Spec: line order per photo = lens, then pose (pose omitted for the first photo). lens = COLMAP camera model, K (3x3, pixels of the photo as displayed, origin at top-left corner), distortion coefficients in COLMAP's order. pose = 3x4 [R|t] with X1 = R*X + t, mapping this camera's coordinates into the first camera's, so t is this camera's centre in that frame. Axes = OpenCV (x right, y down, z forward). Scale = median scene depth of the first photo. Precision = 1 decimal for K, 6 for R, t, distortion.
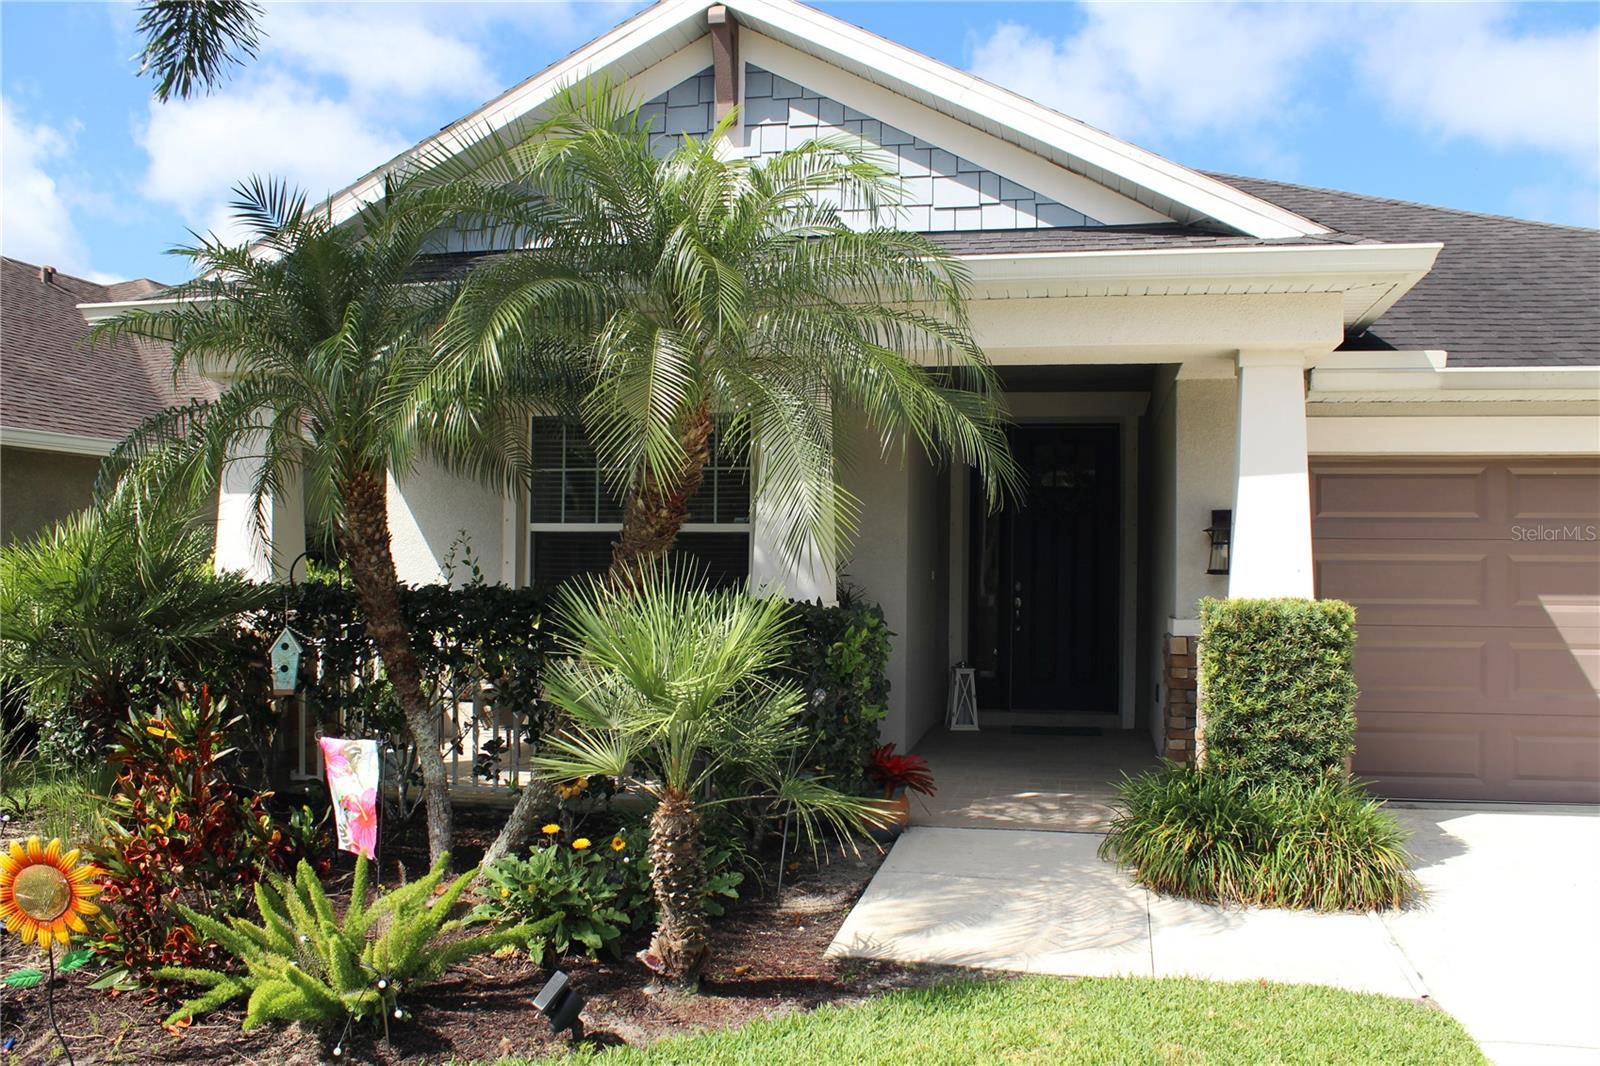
lens RADIAL K [[1344.1, 0, 823.5], [0, 1344.1, 543.2], [0, 0, 1]] dist [-0.163765, 0.145074]
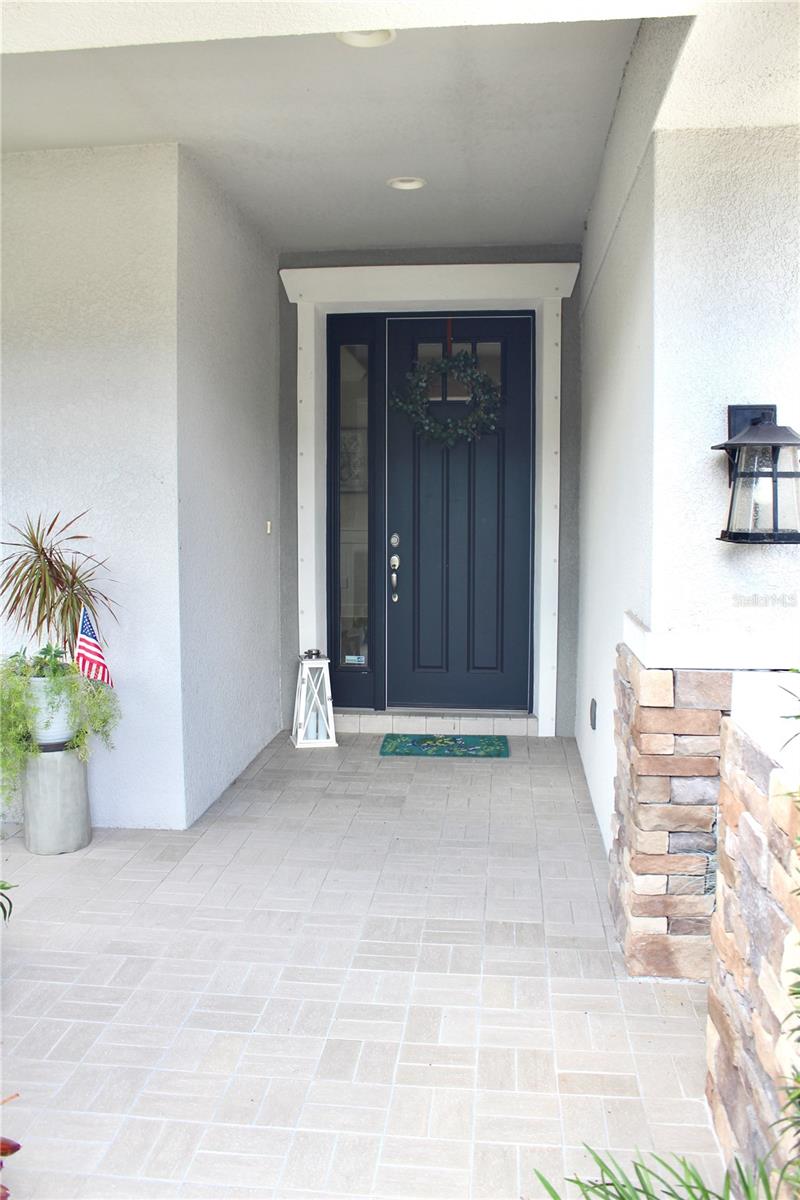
lens RADIAL K [[1008.1, 0, 400.0], [0, 1008.1, 600.0], [0, 0, 1]] dist [-0.163765, 0.145074]
pose [[0.996175, -0.020785, 0.084873, 0.158800], [0.010925, 0.993303, 0.115022, 0.002764], [-0.086695, -0.113655, 0.989731, 0.716960]]
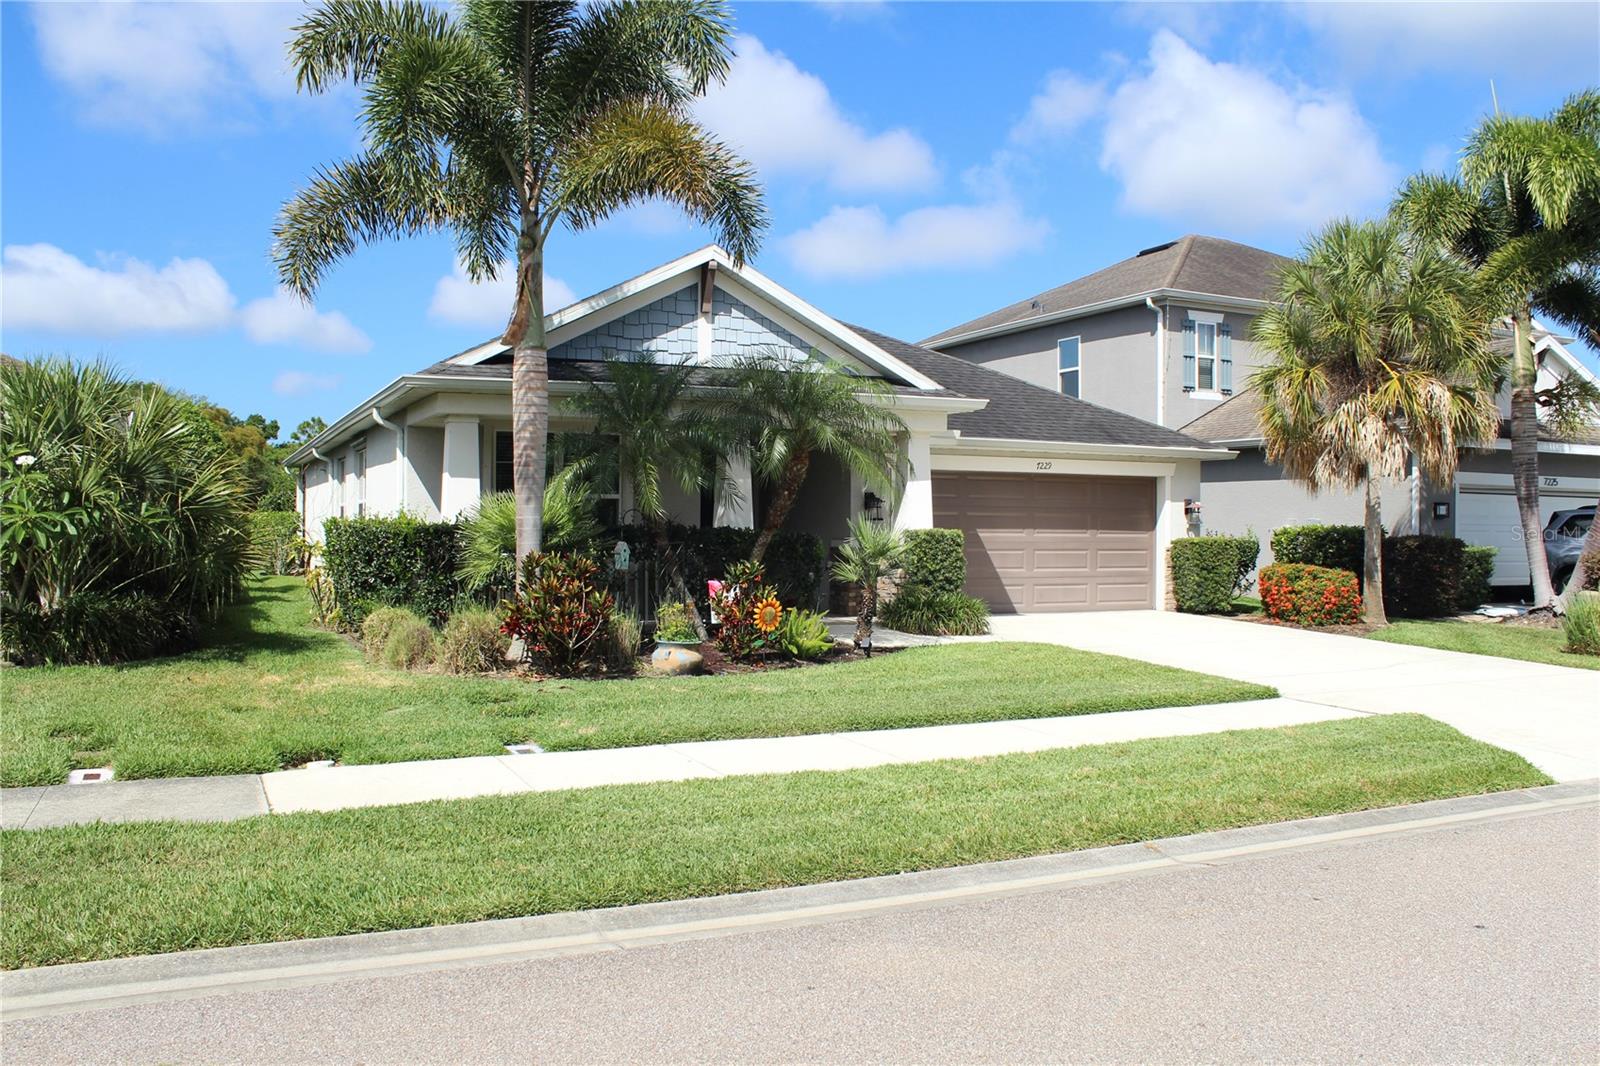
lens RADIAL K [[1344.1, 0, 823.5], [0, 1344.1, 543.2], [0, 0, 1]] dist [-0.163765, 0.145074]
pose [[0.804800, -0.010019, 0.593462, -1.264162], [-0.011687, 0.999396, 0.032720, -0.013483], [-0.593432, -0.033268, 0.804197, -0.919606]]
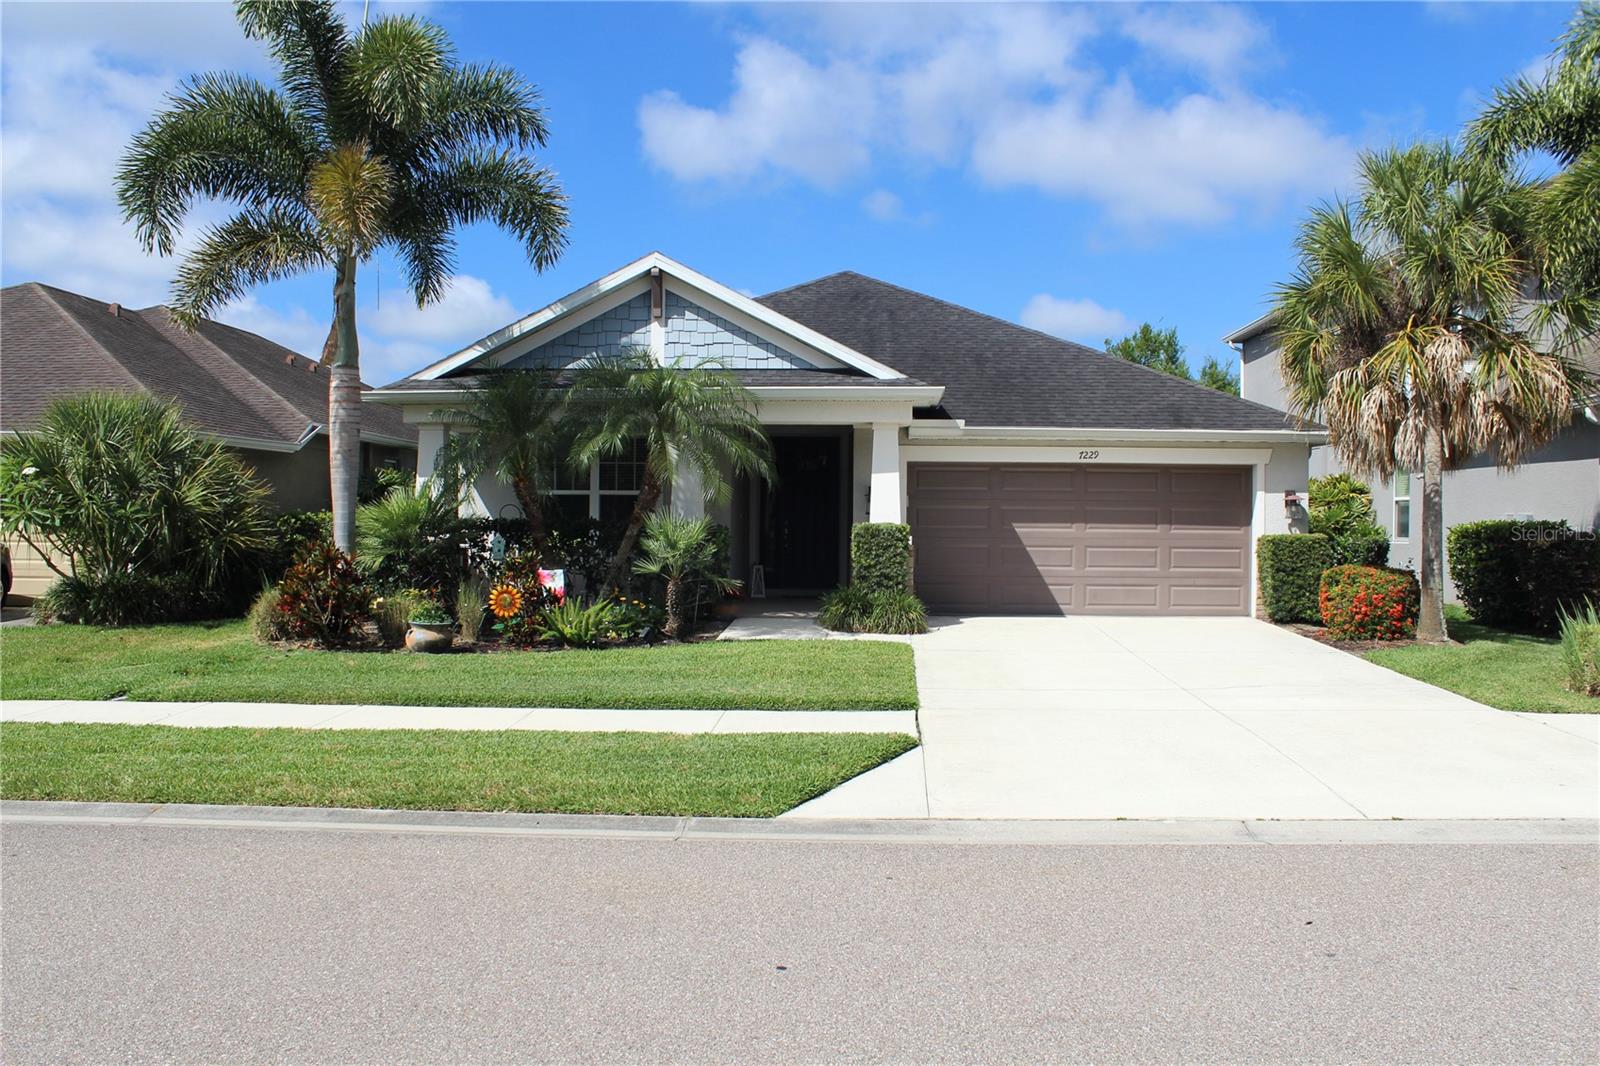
lens RADIAL K [[1344.1, 0, 823.5], [0, 1344.1, 543.2], [0, 0, 1]] dist [-0.163765, 0.145074]
pose [[0.987285, -0.004004, 0.158912, -0.163007], [-0.001745, 0.999350, 0.036019, -0.011261], [-0.158953, -0.035838, 0.986636, -1.375068]]
